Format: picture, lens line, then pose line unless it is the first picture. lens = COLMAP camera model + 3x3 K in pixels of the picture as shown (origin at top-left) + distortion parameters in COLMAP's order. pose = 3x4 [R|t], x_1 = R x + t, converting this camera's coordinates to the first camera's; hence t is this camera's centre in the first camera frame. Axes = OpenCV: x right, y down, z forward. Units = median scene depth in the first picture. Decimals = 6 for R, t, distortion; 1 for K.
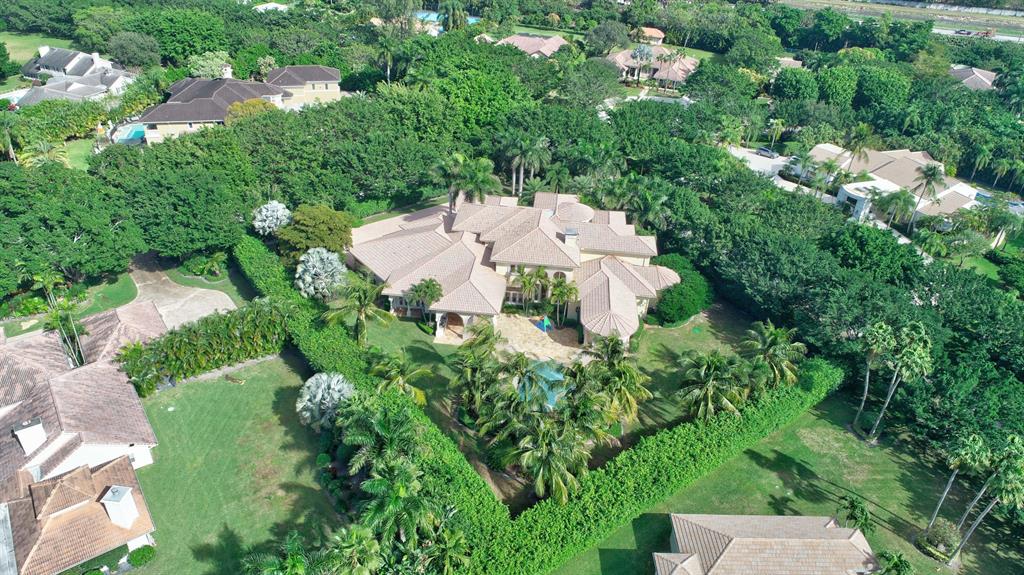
lens RADIAL K [[703.1, 0, 512.0], [0, 703.1, 287.5], [0, 0, 1]] dist [-0.001601, -0.000045]
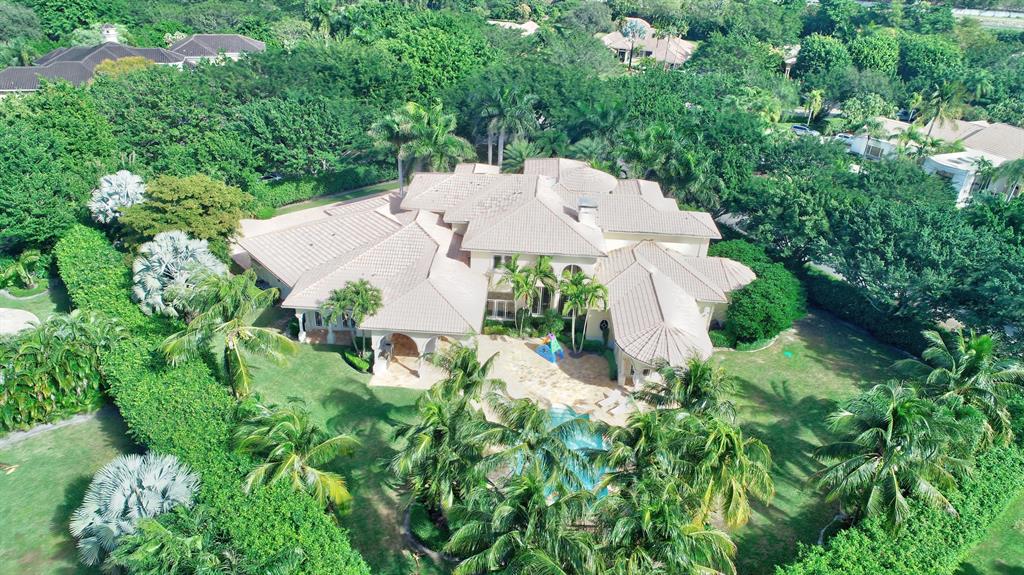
lens RADIAL K [[703.1, 0, 512.0], [0, 703.1, 287.5], [0, 0, 1]] dist [-0.001601, -0.000045]
pose [[0.998655, -0.022252, 0.046821, -0.015744], [0.024584, 0.998454, -0.049850, 0.026625], [-0.045639, 0.050934, 0.997659, 0.372503]]
